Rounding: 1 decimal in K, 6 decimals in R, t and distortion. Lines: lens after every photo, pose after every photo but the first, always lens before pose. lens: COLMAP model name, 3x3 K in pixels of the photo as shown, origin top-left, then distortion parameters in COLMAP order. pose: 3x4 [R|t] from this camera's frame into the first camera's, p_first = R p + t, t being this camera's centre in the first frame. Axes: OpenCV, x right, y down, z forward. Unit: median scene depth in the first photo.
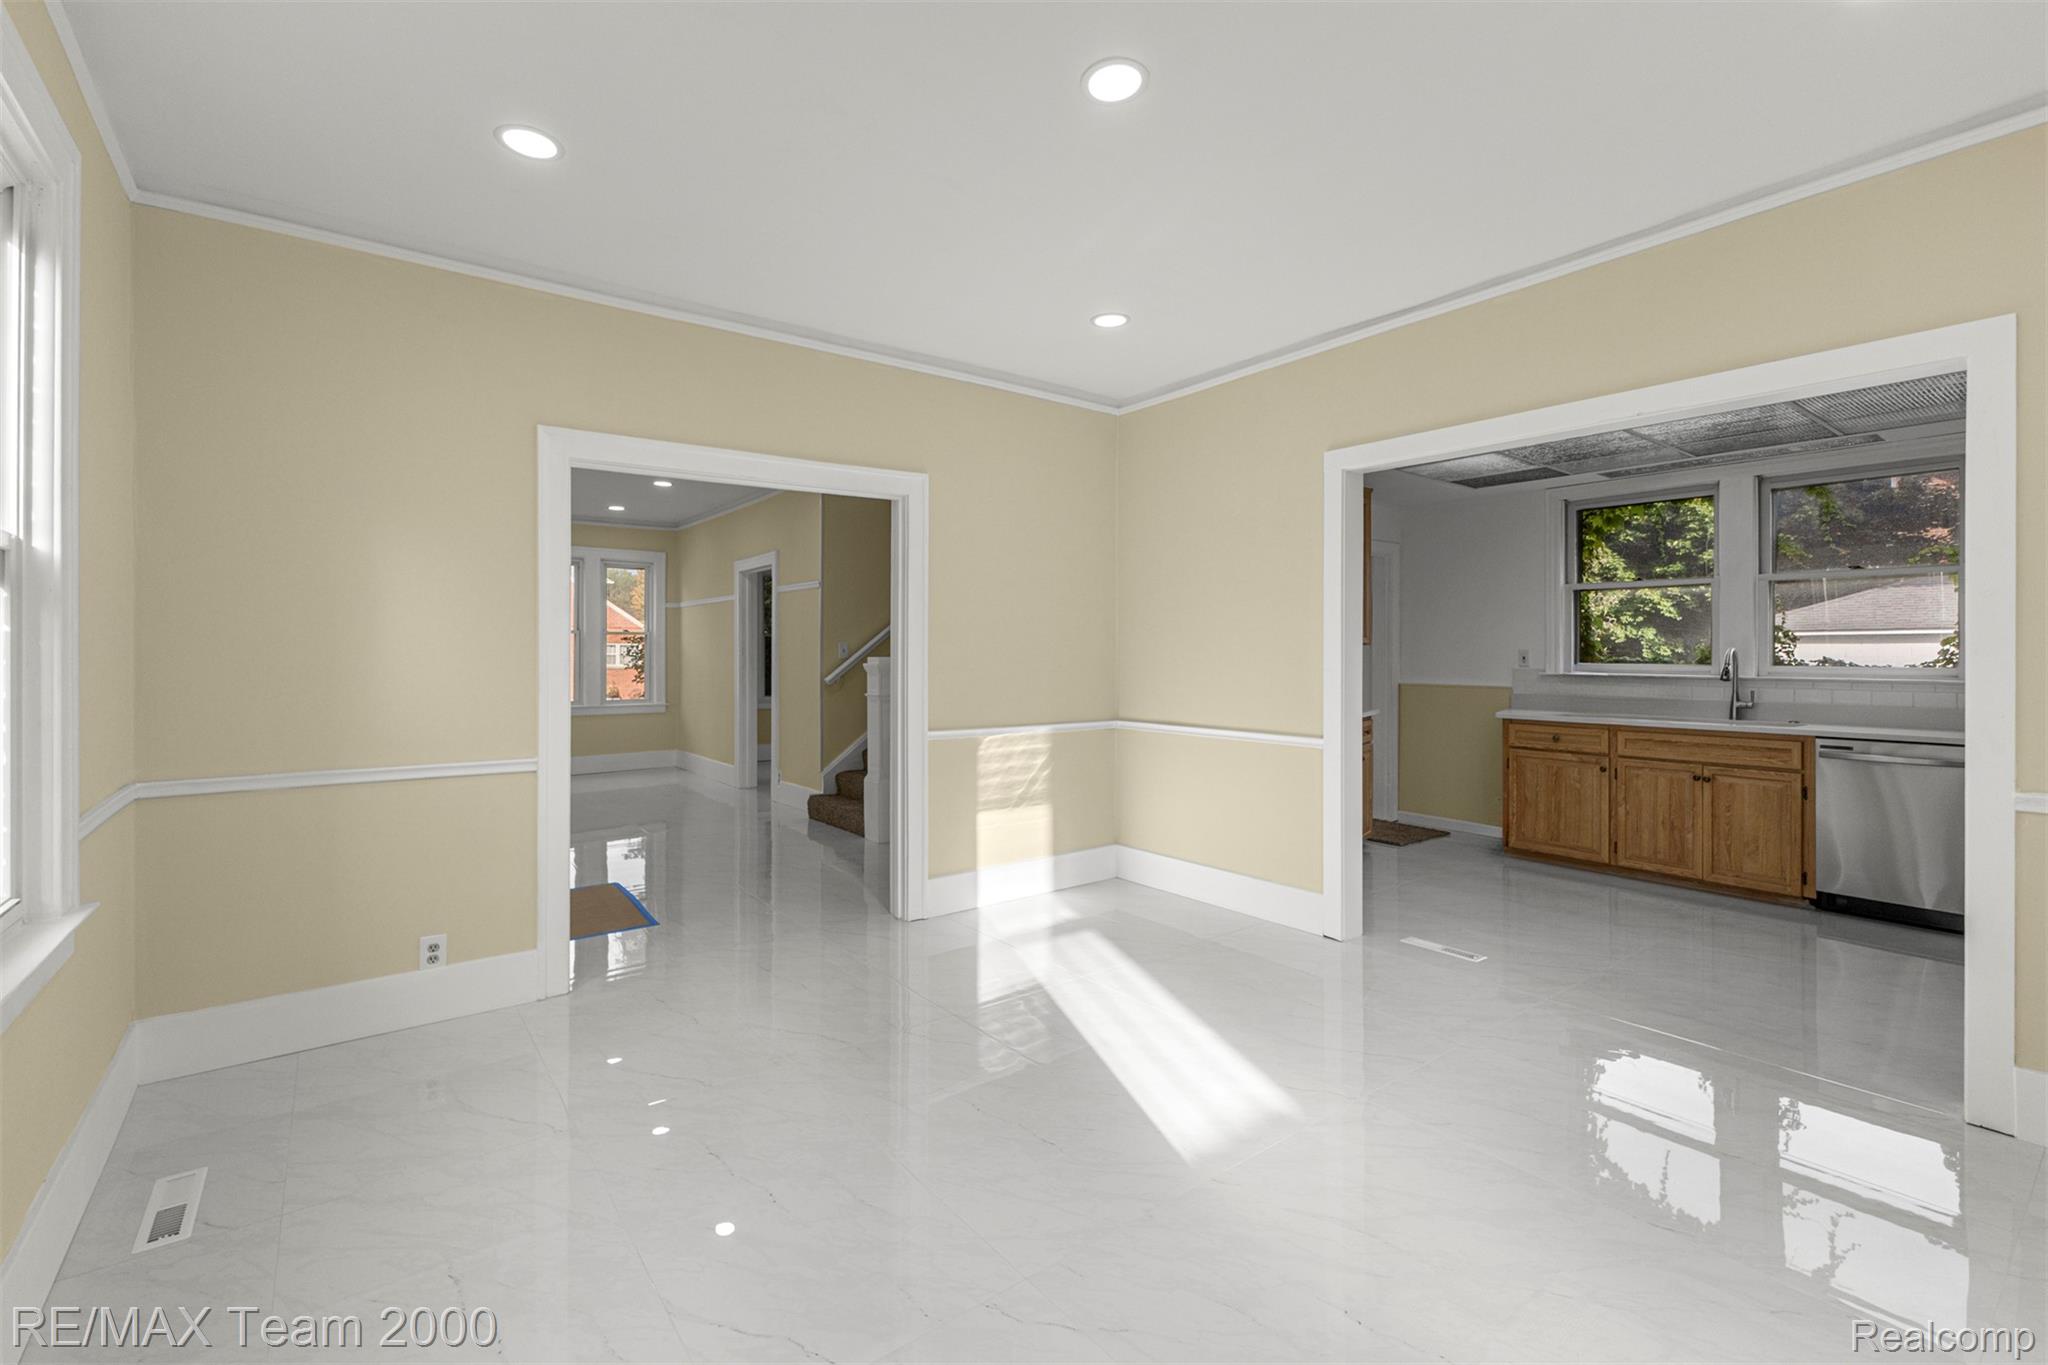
lens RADIAL K [[887.3, 0, 1026.2], [0, 887.3, 653.8], [0, 0, 1]] dist [0.012956, -0.002492]
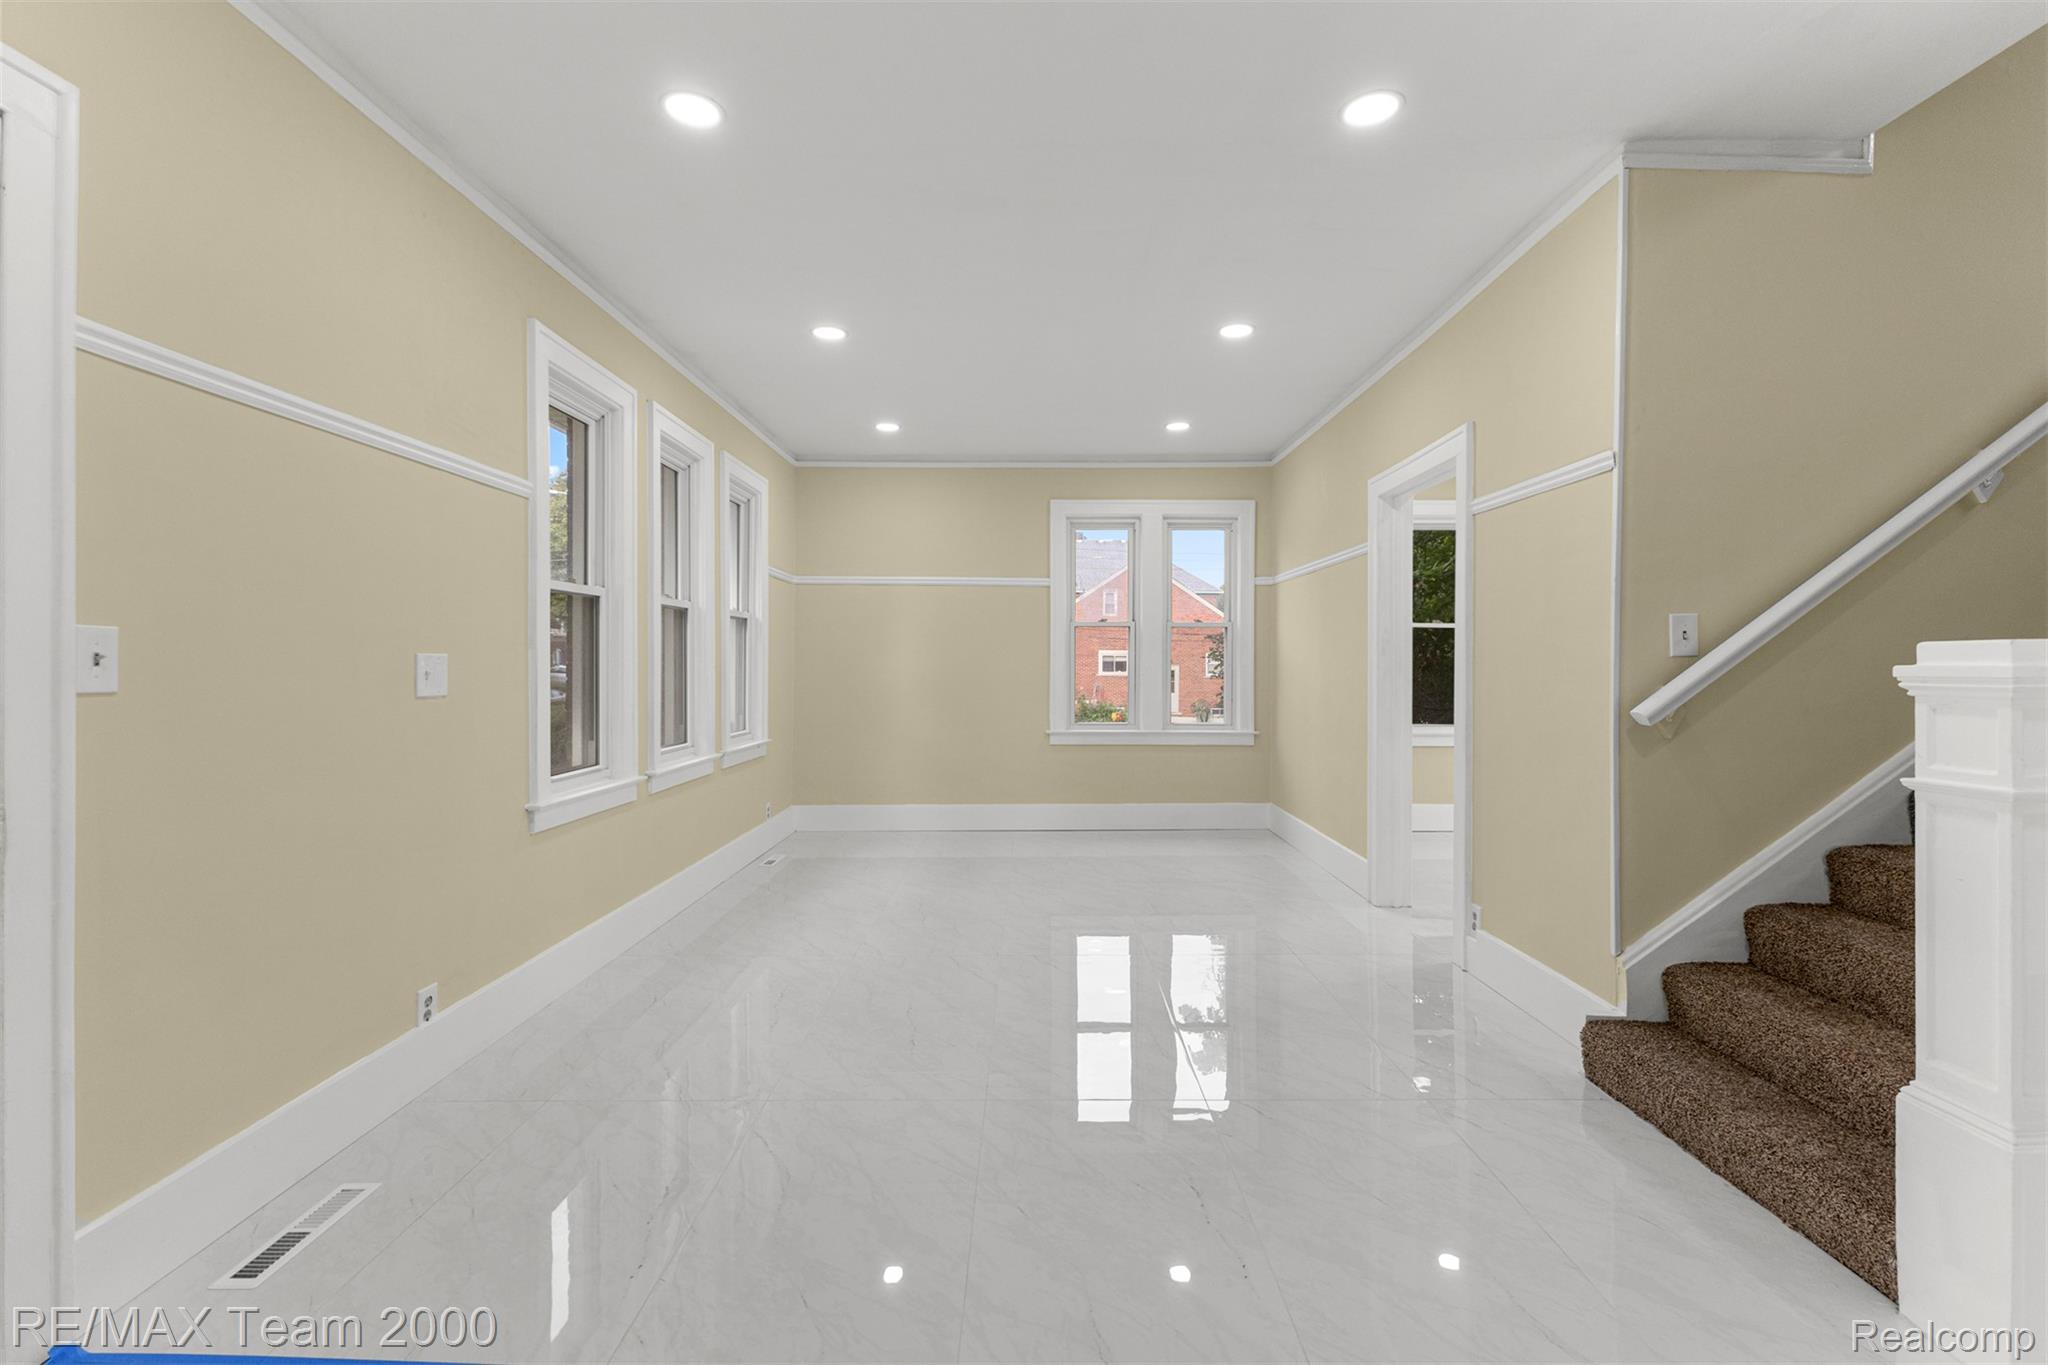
lens RADIAL K [[887.3, 0, 1018.8], [0, 887.3, 667.8], [0, 0, 1]] dist [0.012956, -0.002492]
pose [[0.784190, 0.001911, -0.620517, -0.267302], [0.000398, 0.999994, 0.003582, 0.012255], [0.620520, -0.003056, 0.784185, 0.744812]]
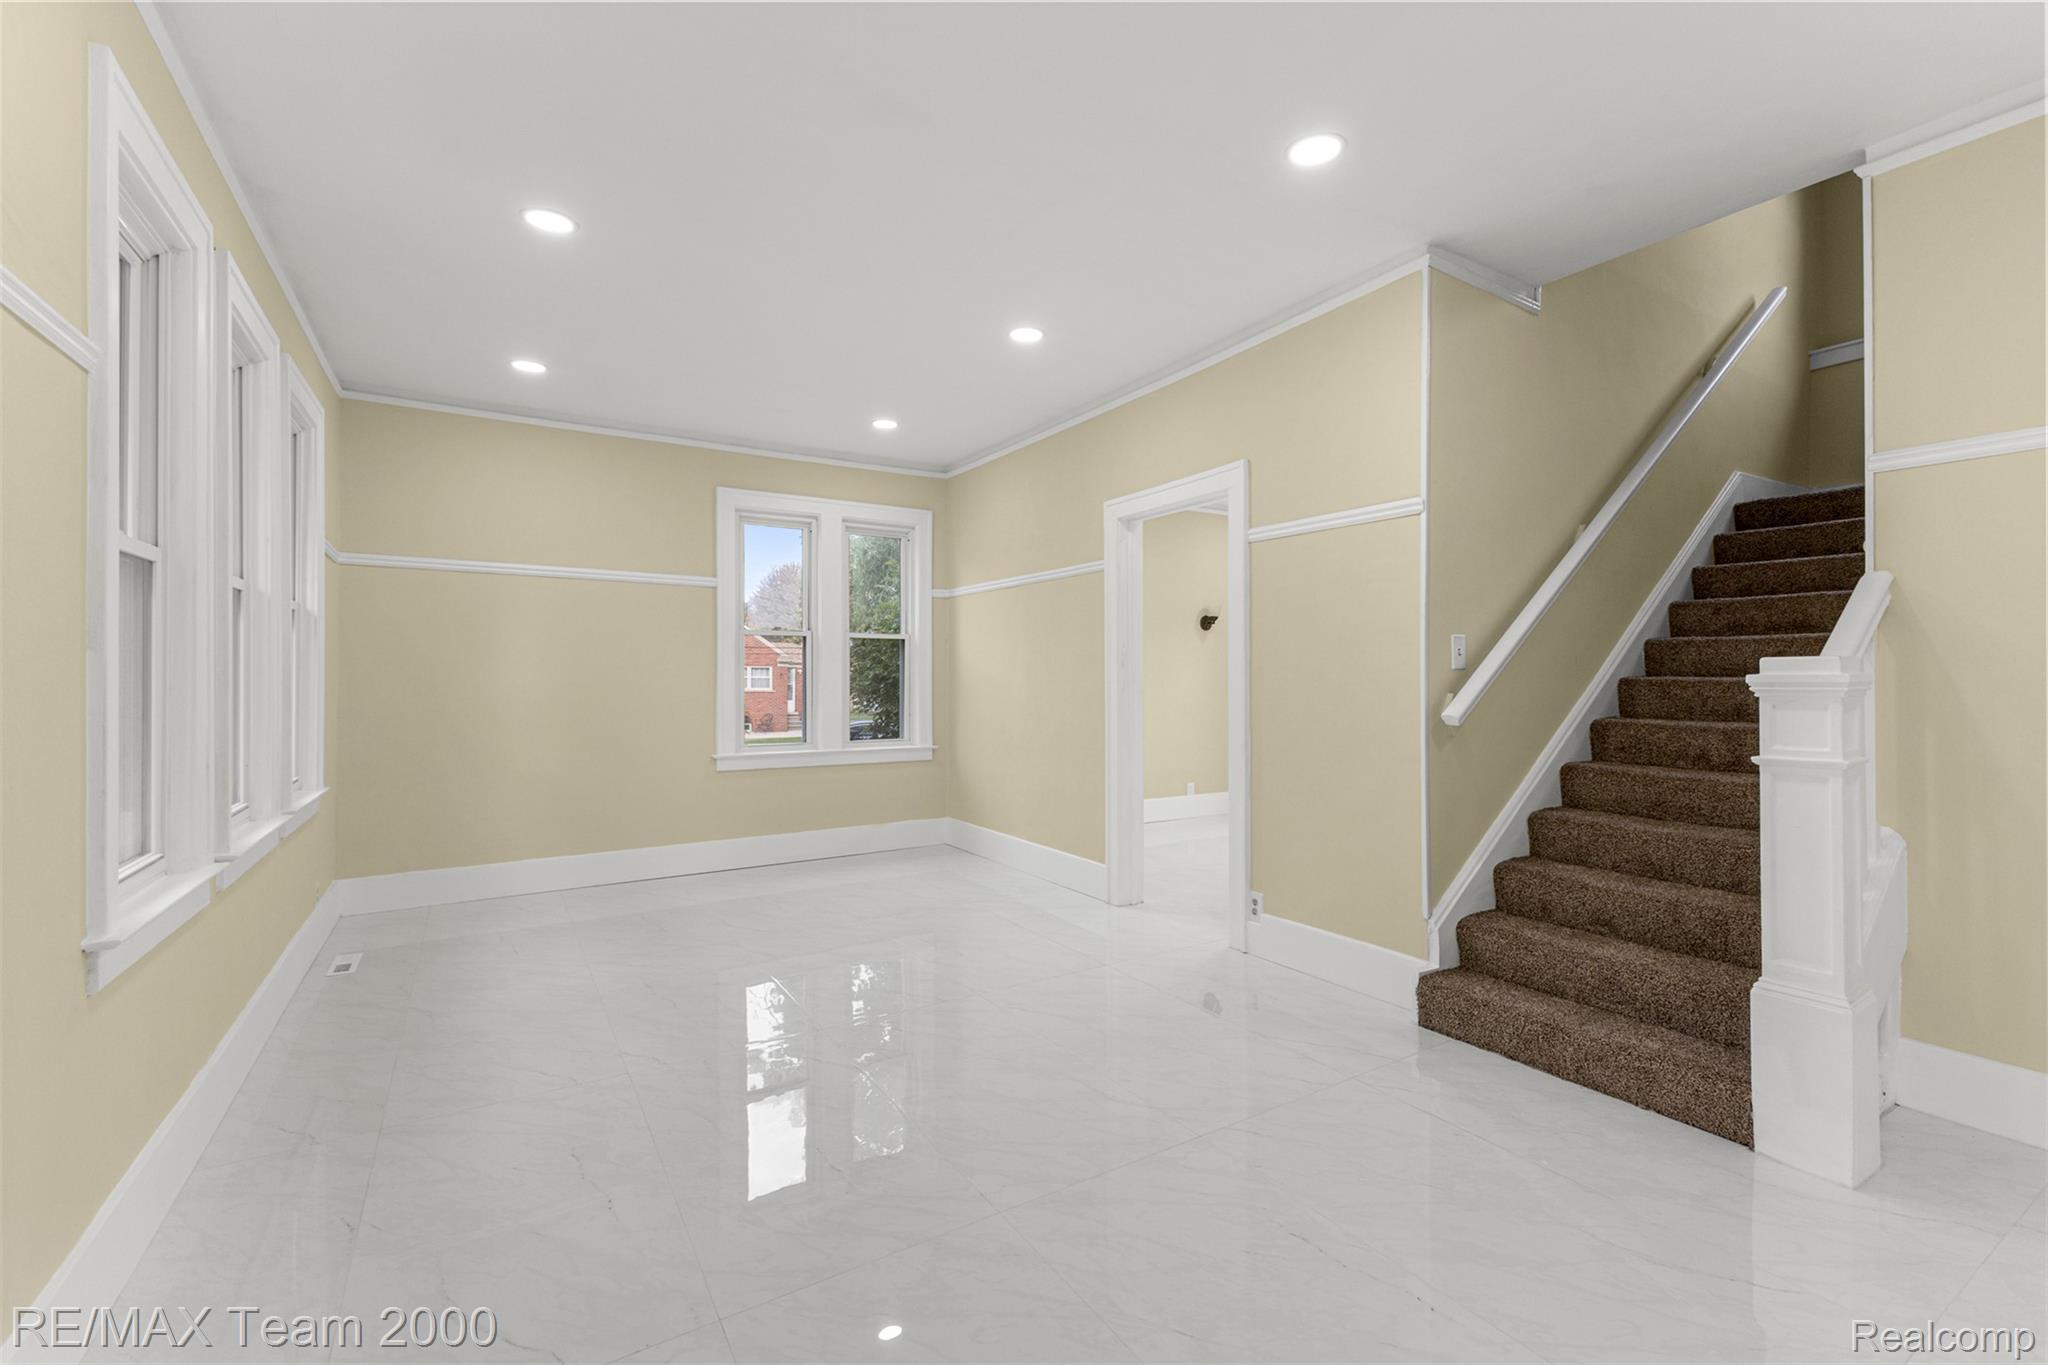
lens RADIAL K [[887.3, 0, 1026.5], [0, 887.3, 670.9], [0, 0, 1]] dist [0.012956, -0.002492]
pose [[0.994962, -0.004124, -0.100165, -0.531929], [0.003351, 0.999963, -0.007888, 0.013144], [0.100194, 0.007512, 0.994940, 0.720392]]
